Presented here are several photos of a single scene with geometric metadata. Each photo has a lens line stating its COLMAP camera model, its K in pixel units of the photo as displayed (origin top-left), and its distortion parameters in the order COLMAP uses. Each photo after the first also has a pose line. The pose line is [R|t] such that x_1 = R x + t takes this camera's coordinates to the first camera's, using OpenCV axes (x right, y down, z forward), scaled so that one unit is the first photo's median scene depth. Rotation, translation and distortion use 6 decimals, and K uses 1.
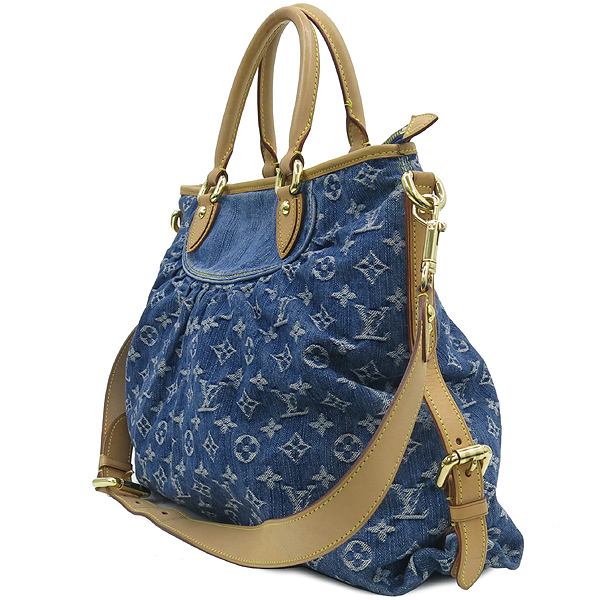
lens RADIAL K [[815.6, 0, 300.0], [0, 815.6, 300.0], [0, 0, 1]] dist [-0.000056, 0.087997]
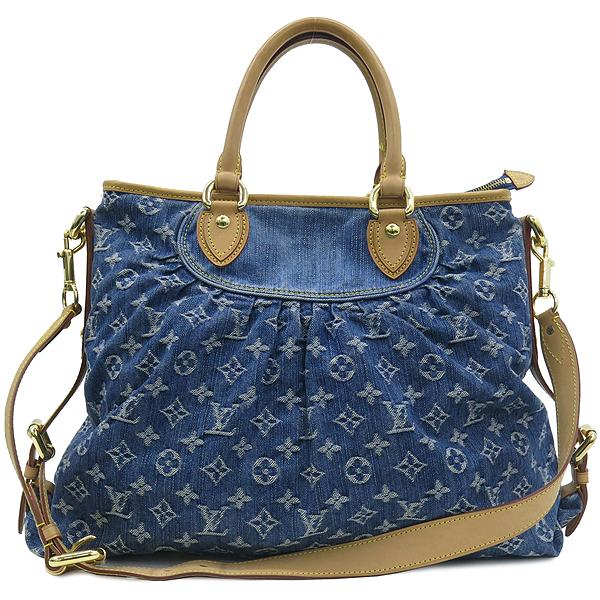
lens RADIAL K [[815.6, 0, 300.0], [0, 815.6, 300.0], [0, 0, 1]] dist [-0.000056, 0.087997]
pose [[0.558126, 0.020753, 0.829496, -1.065318], [0.005769, 0.999566, -0.028889, 0.006026], [-0.829736, 0.020909, 0.557764, 0.583566]]
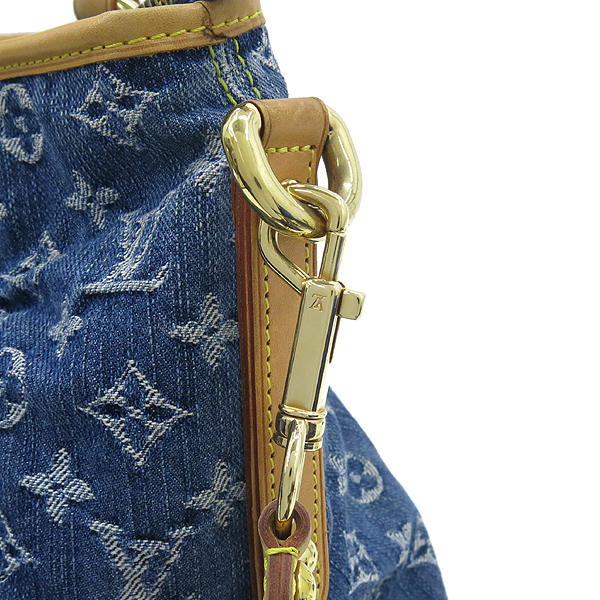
lens RADIAL K [[815.6, 0, 300.0], [0, 815.6, 300.0], [0, 0, 1]] dist [-0.000056, 0.087997]
pose [[0.977917, -0.049094, 0.203144, 0.086182], [0.001640, 0.973791, 0.227440, -0.153287], [-0.208986, -0.222085, 0.952367, 0.675974]]
